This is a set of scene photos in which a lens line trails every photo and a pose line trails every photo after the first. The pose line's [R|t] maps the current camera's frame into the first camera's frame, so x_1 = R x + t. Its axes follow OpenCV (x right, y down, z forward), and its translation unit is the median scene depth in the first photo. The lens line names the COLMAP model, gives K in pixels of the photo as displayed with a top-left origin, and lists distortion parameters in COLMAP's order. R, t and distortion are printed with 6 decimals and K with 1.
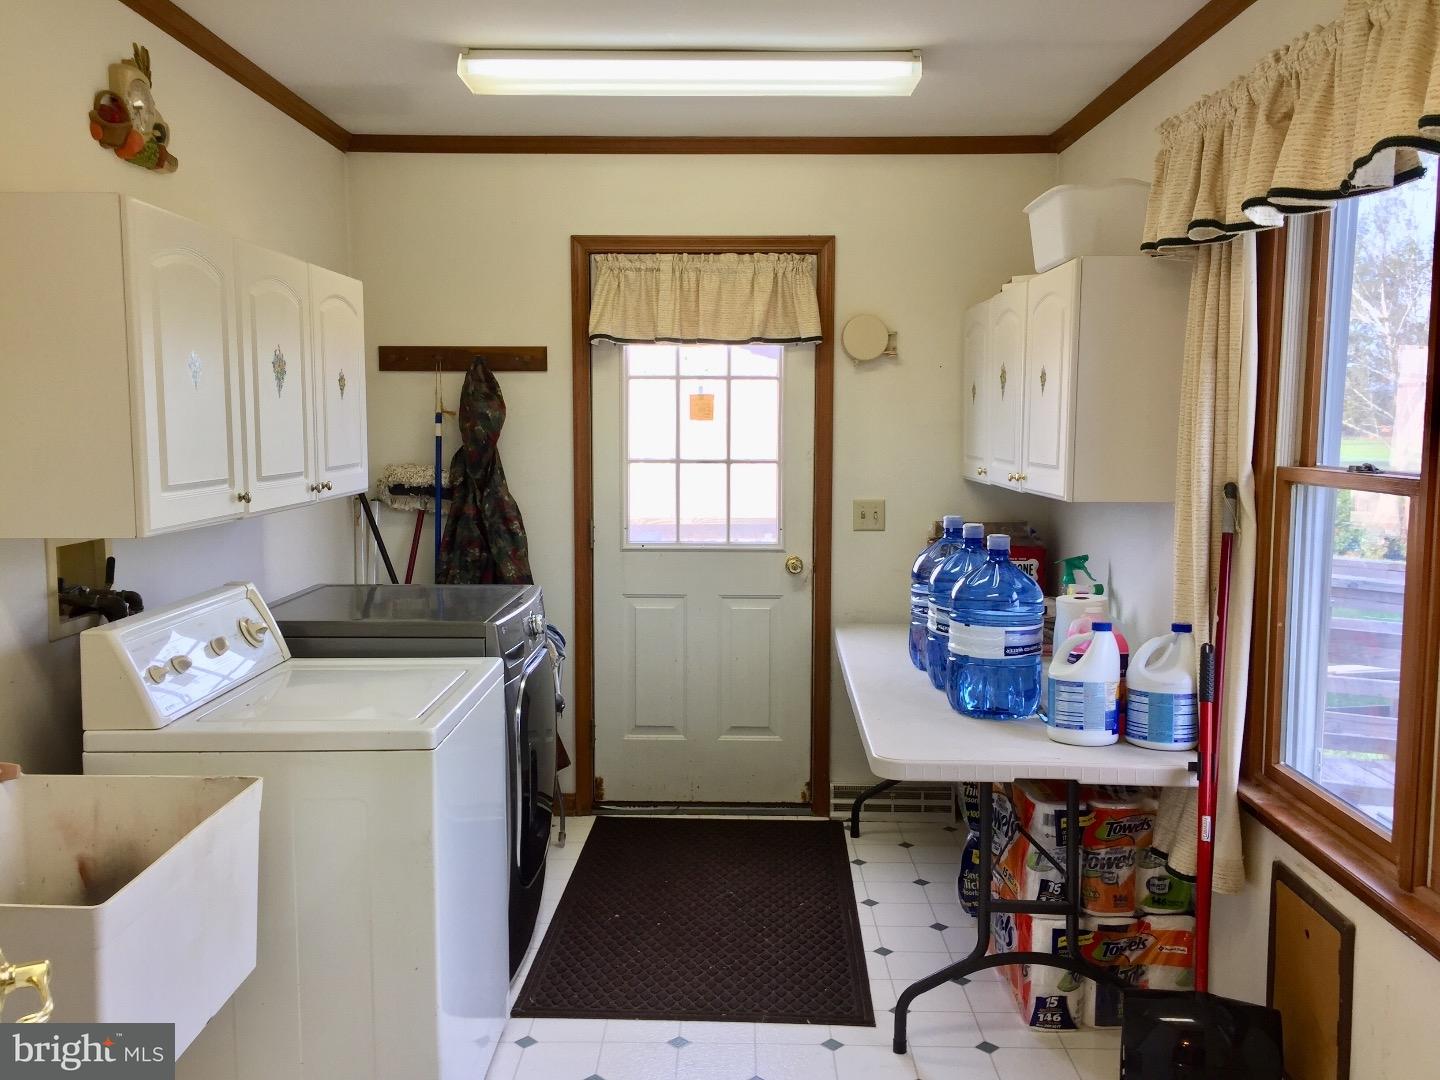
lens RADIAL K [[1241.4, 0, 718.3], [0, 1241.4, 535.5], [0, 0, 1]] dist [0.056003, -0.039816]
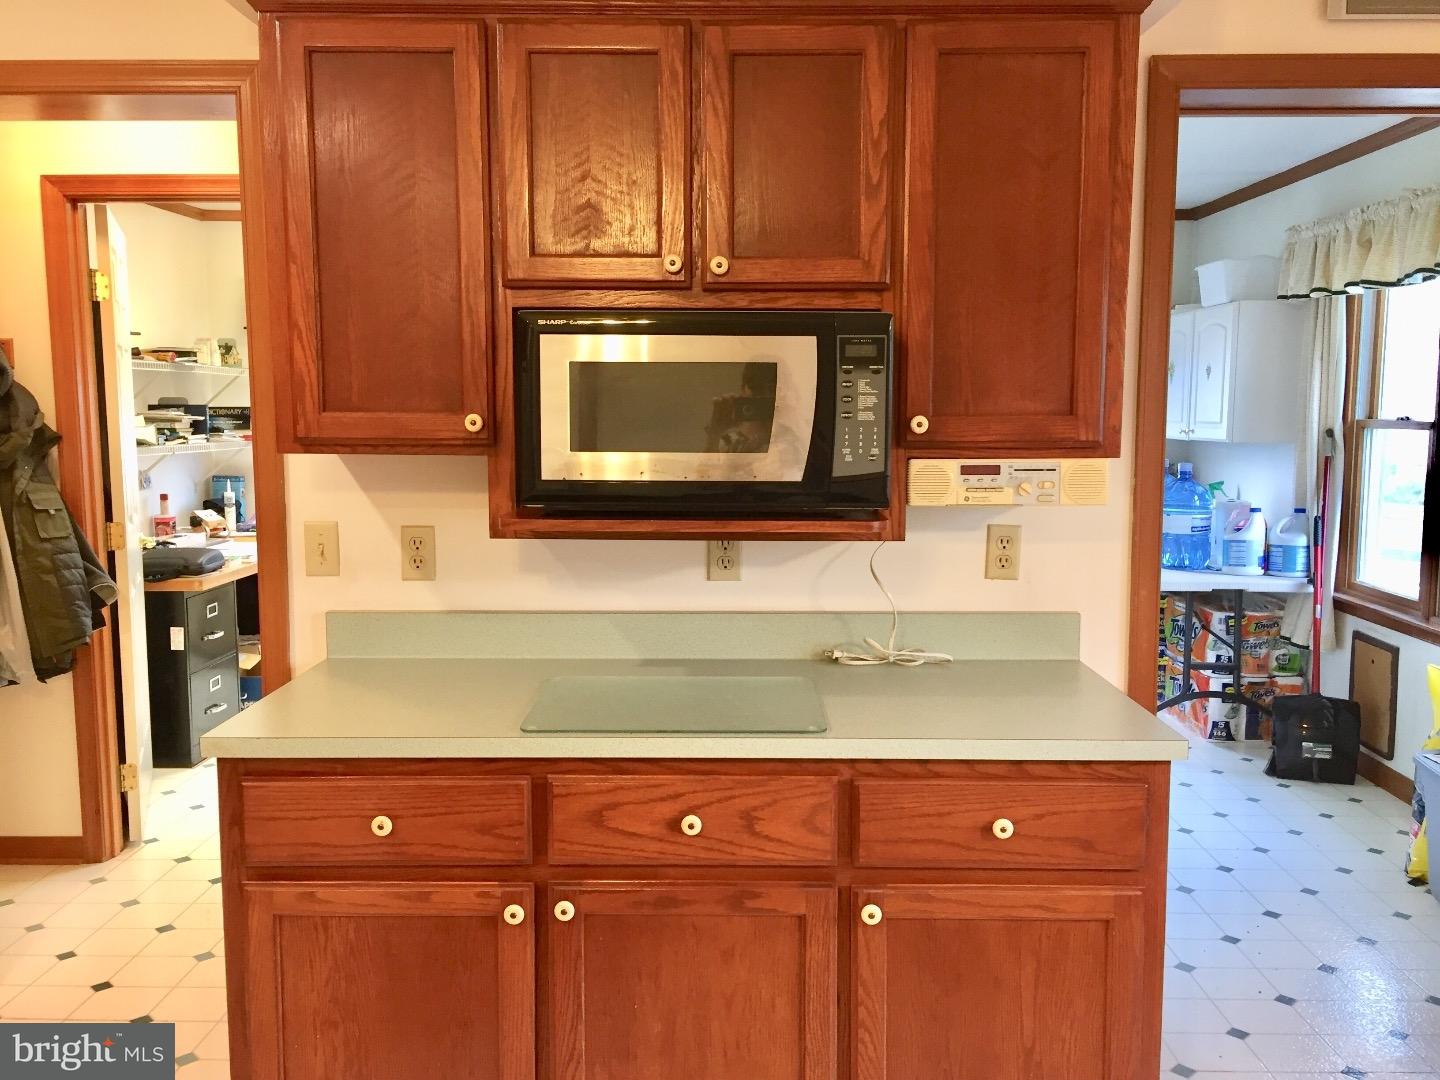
lens RADIAL K [[1241.4, 0, 719.7], [0, 1241.4, 535.6], [0, 0, 1]] dist [0.056003, -0.039816]
pose [[0.999971, -0.001748, -0.007438, -0.452827], [0.001846, 0.999911, 0.013223, 0.085257], [0.007414, -0.013236, 0.999885, -0.813423]]
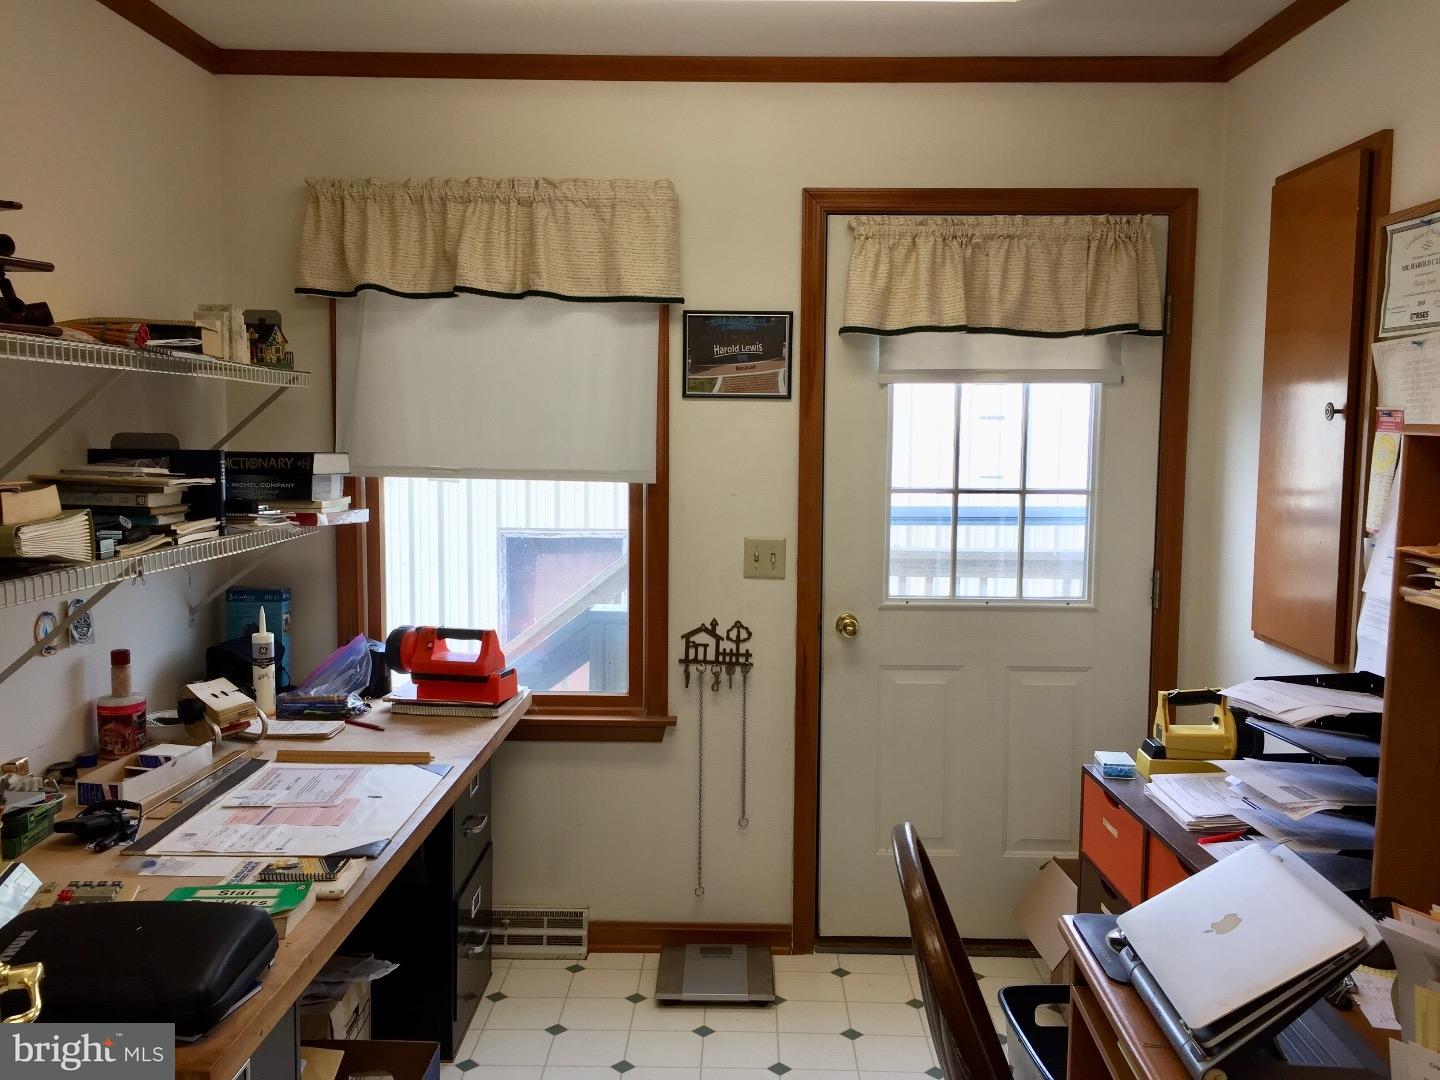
lens RADIAL K [[1241.4, 0, 714.5], [0, 1241.4, 542.2], [0, 0, 1]] dist [0.056003, -0.039816]
pose [[0.999941, 0.008740, -0.006383, -1.941108], [-0.008738, 0.999962, 0.000327, -0.295695], [0.006386, -0.000271, 0.999980, 2.650726]]
